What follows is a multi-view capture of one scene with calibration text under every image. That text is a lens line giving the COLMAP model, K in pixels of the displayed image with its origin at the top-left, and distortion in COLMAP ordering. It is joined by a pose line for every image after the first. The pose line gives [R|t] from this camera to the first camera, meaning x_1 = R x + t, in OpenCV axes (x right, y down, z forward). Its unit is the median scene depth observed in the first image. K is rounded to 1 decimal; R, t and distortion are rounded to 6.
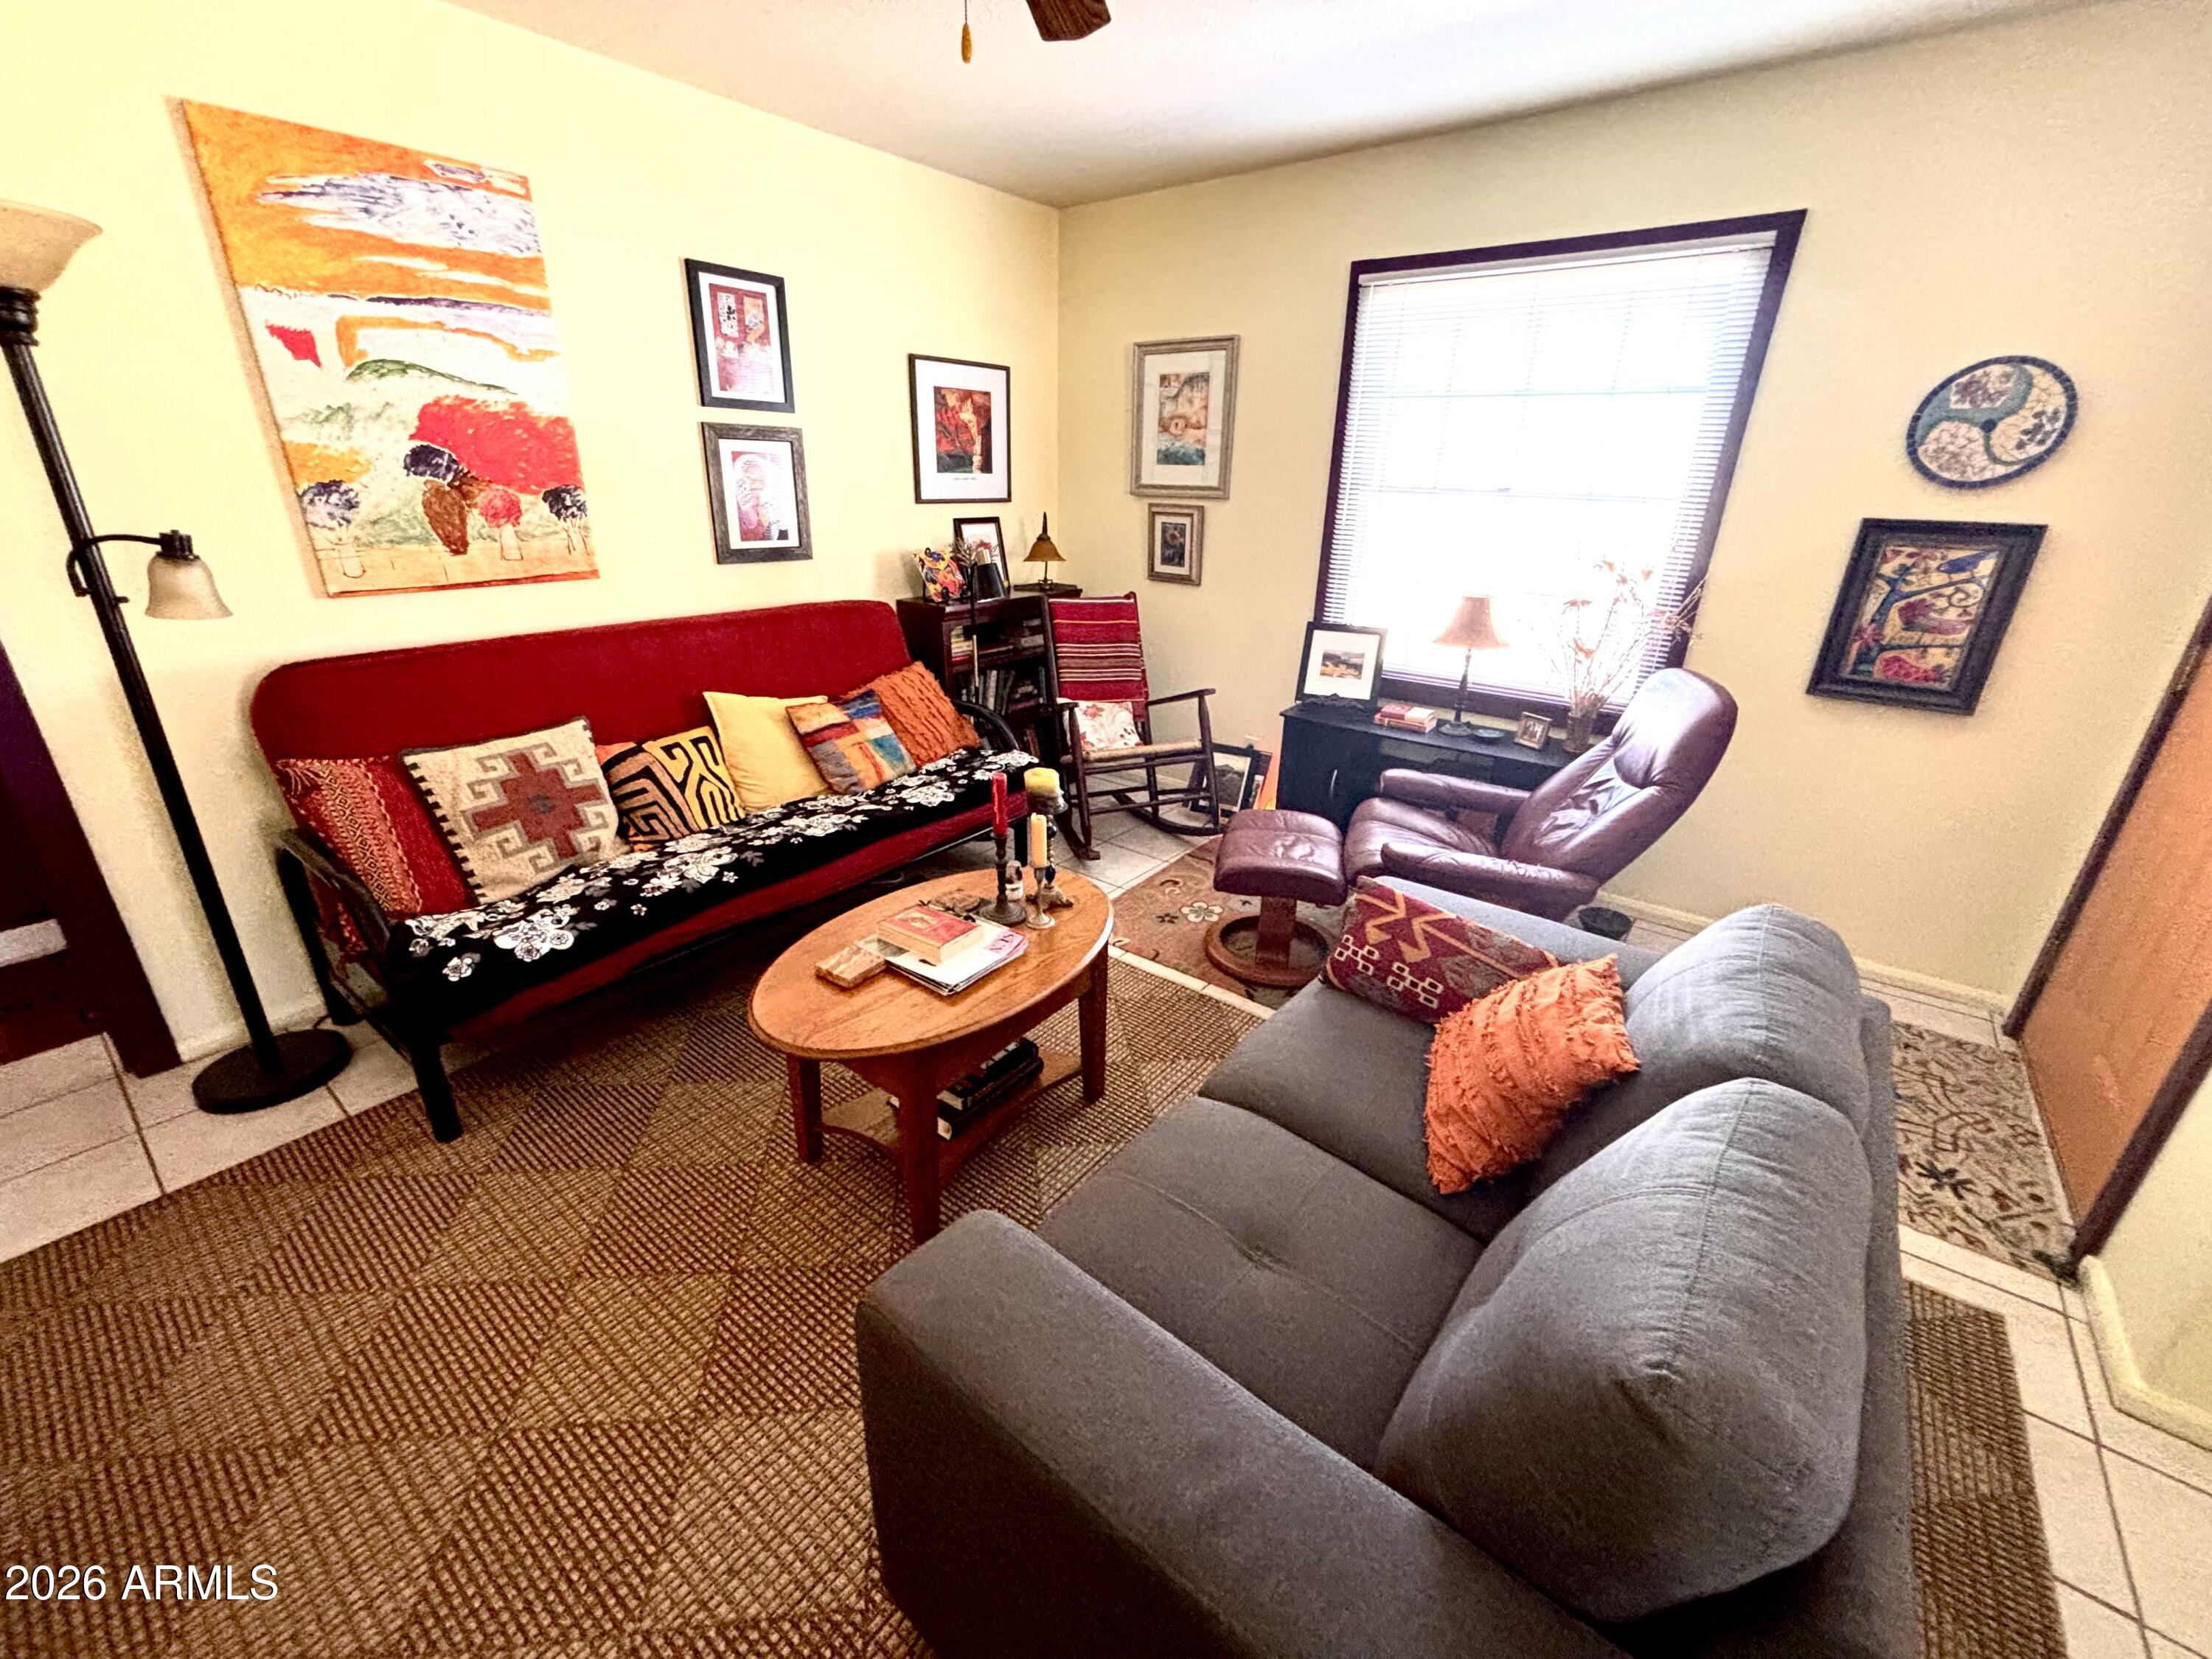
lens RADIAL K [[894.5, 0, 1094.3], [0, 894.5, 817.9], [0, 0, 1]] dist [-0.003345, 0.001358]
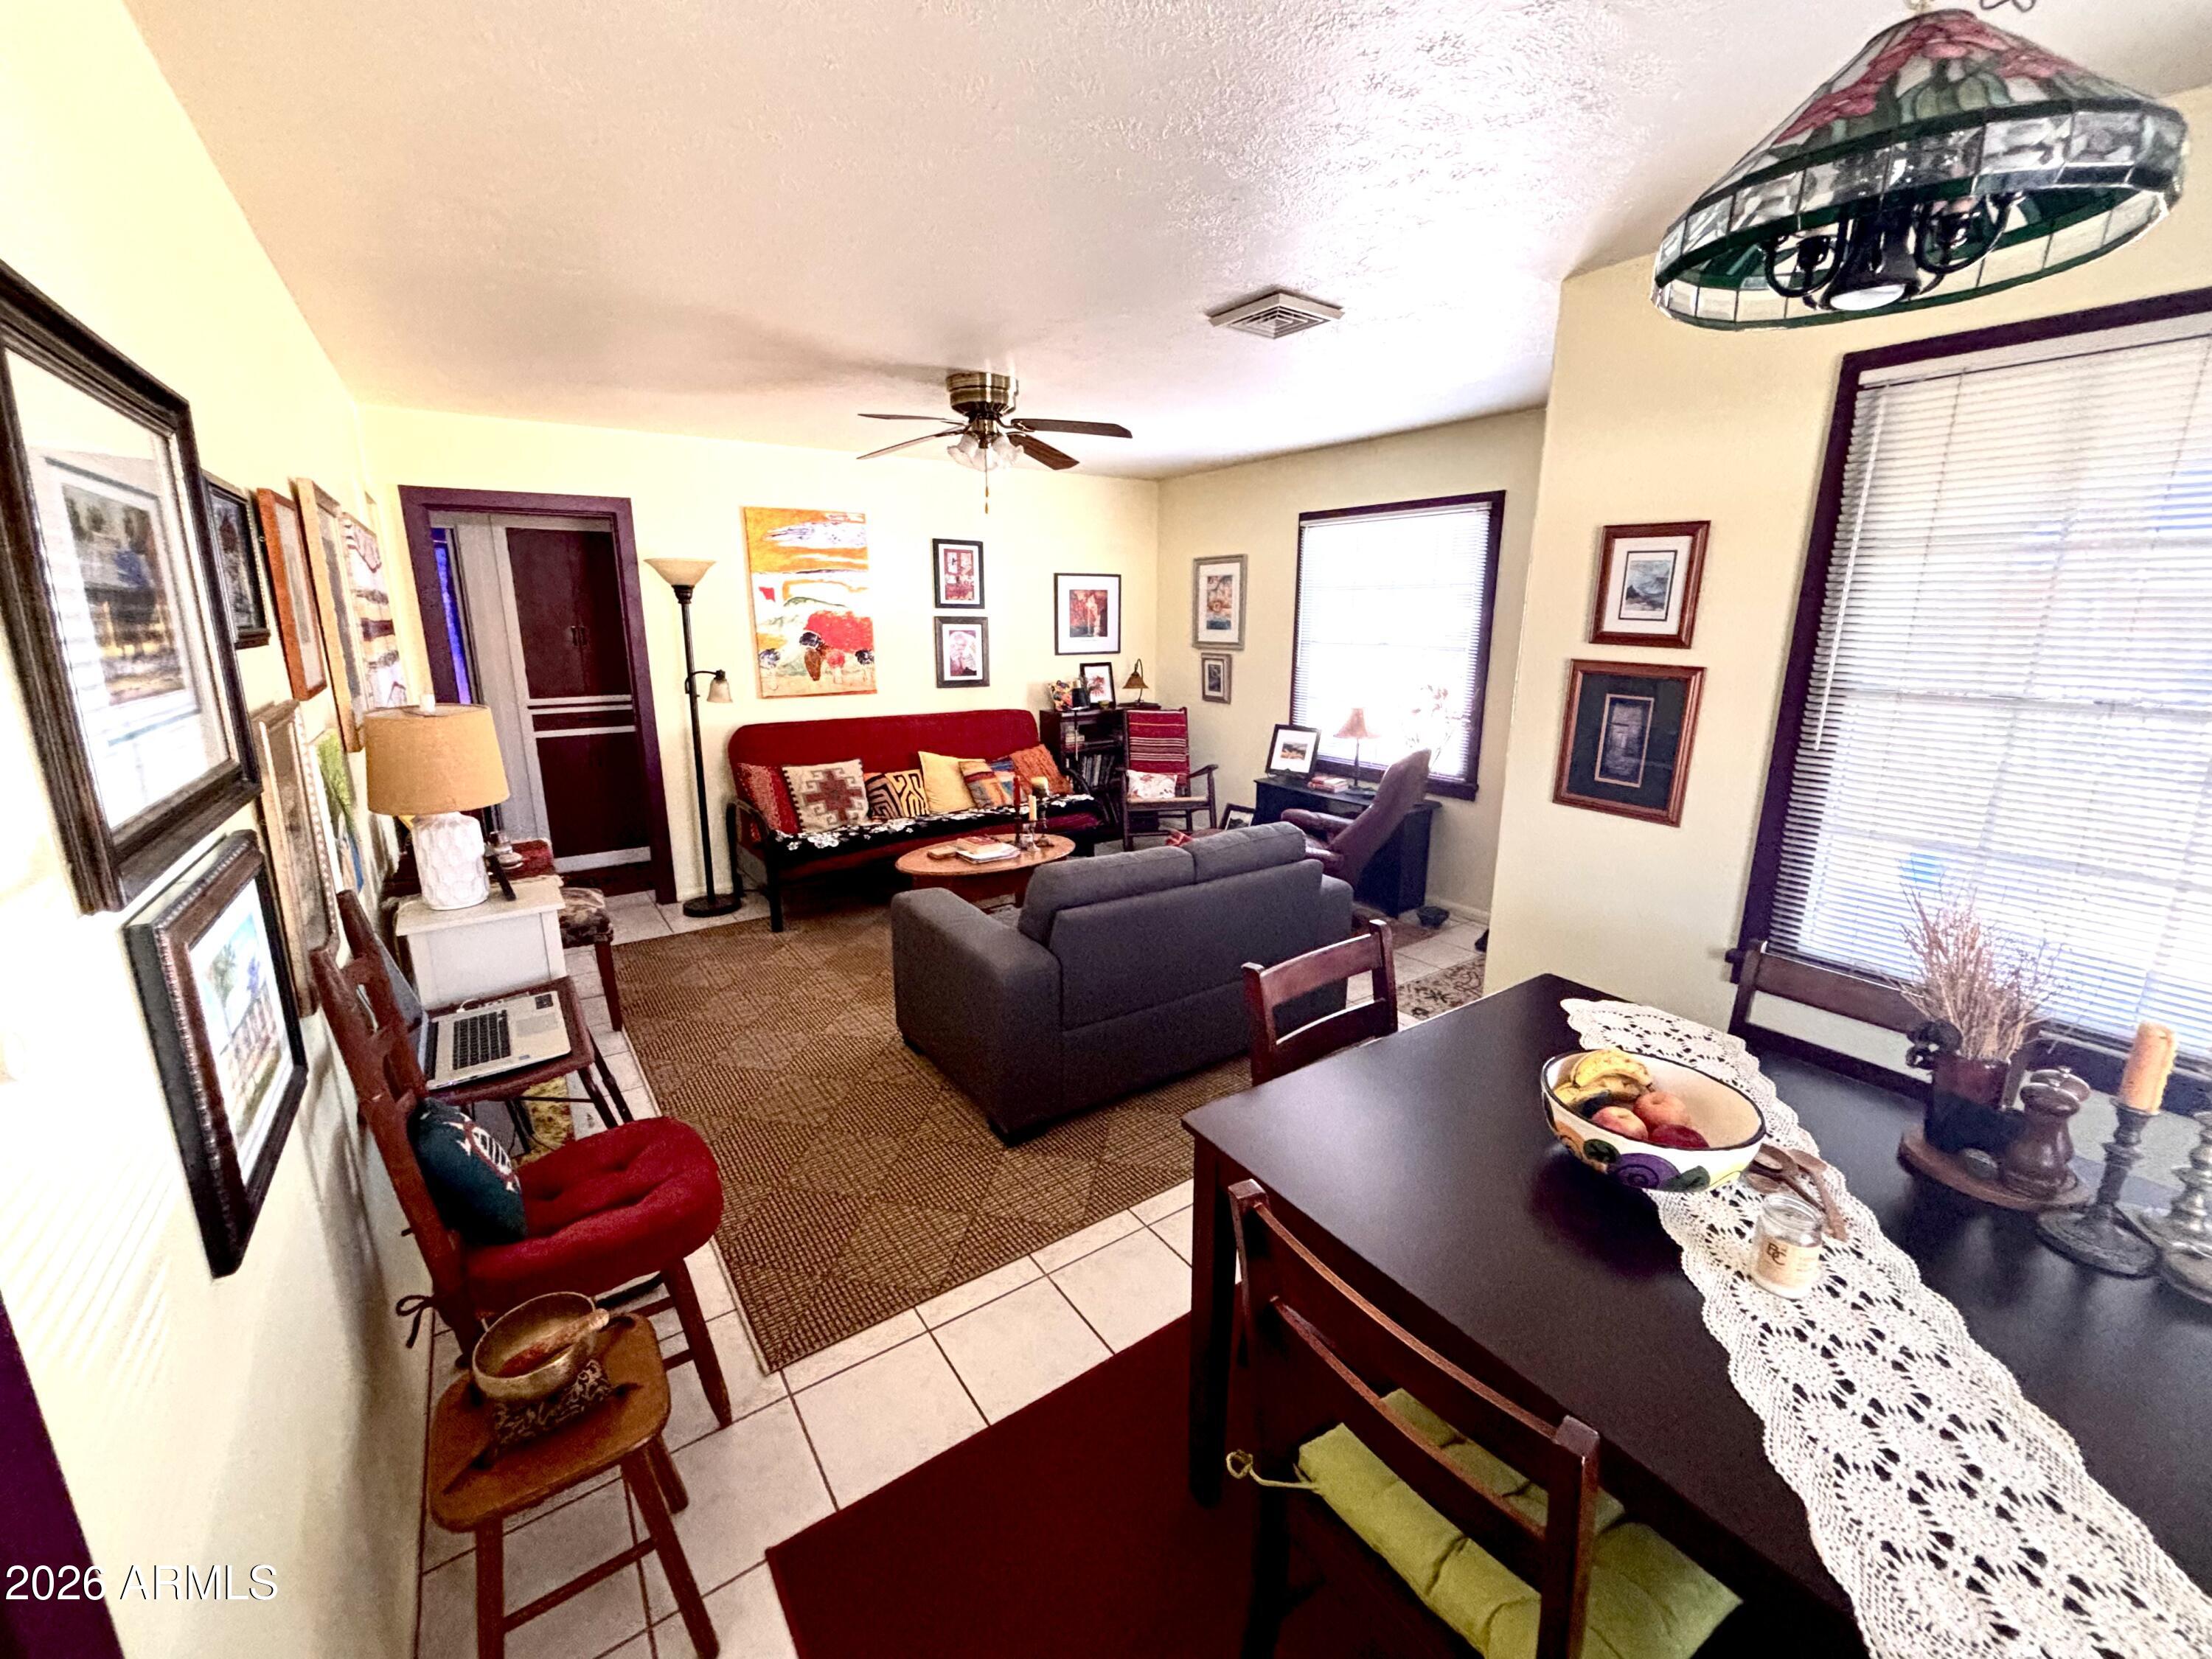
lens RADIAL K [[894.5, 0, 1111.2], [0, 894.5, 829.4], [0, 0, 1]] dist [-0.003345, 0.001358]
pose [[0.957913, 0.046184, -0.283321, 0.490898], [-0.085402, 0.988133, -0.127671, 0.225466], [0.274062, 0.146494, 0.950489, -0.658957]]
